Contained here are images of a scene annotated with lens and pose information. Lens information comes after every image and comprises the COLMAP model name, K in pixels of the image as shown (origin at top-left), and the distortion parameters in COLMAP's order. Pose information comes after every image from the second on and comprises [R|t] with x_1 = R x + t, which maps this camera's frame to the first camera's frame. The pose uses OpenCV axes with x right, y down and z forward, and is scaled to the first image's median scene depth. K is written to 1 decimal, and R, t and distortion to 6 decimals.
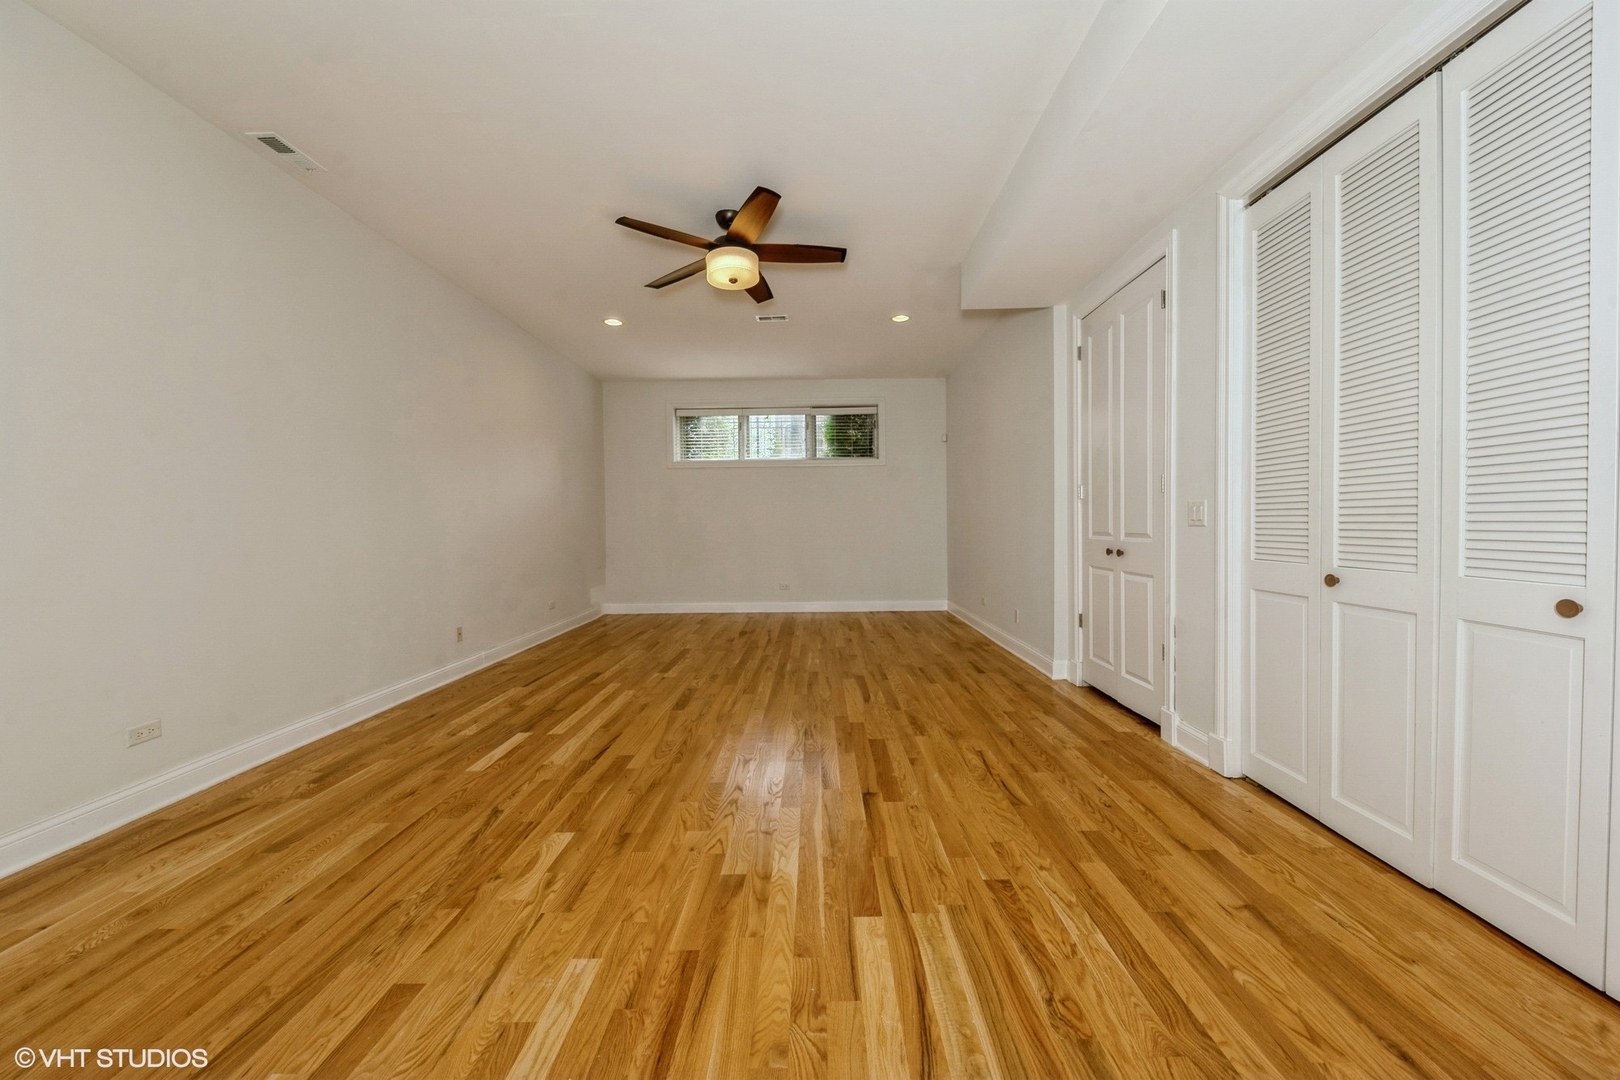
lens RADIAL K [[564.0, 0, 808.7], [0, 564.0, 531.8], [0, 0, 1]] dist [0.013860, -0.007636]
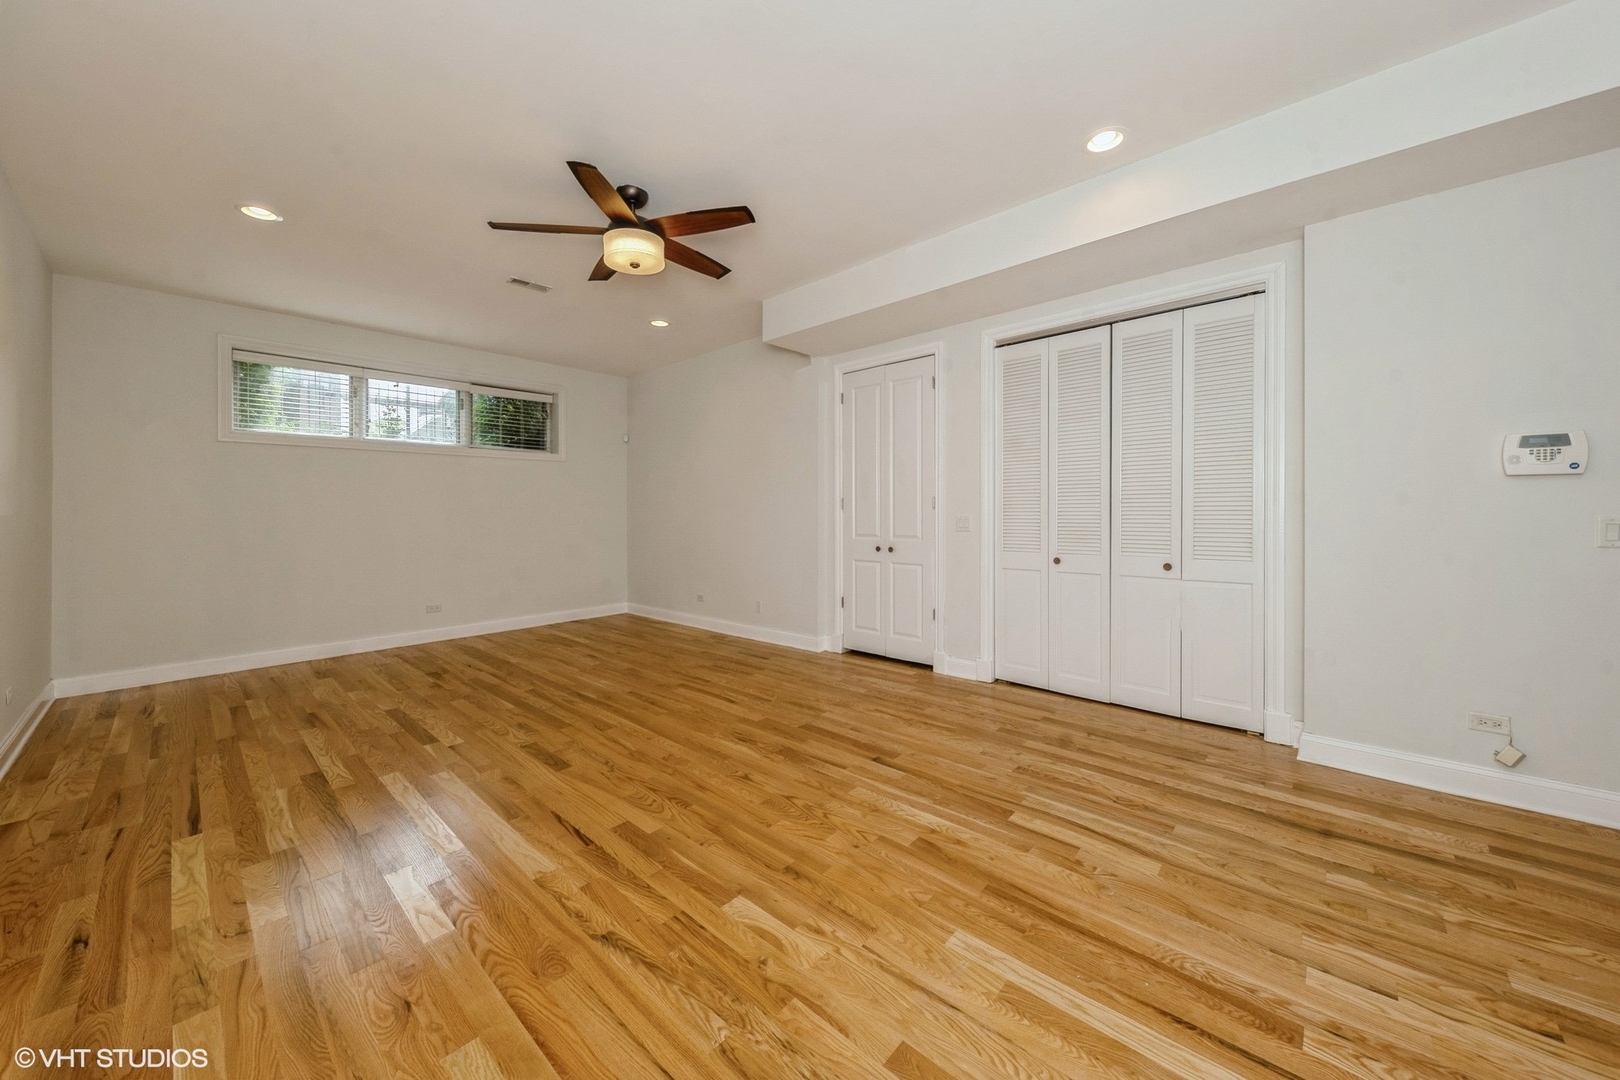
lens RADIAL K [[579.6, 0, 804.5], [0, 579.6, 511.5], [0, 0, 1]] dist [0.014719, -0.006533]
pose [[0.662939, 0.005729, 0.748651, -0.897240], [0.012430, 0.999749, -0.018658, -0.044073], [-0.748570, 0.021675, 0.662701, 0.268076]]
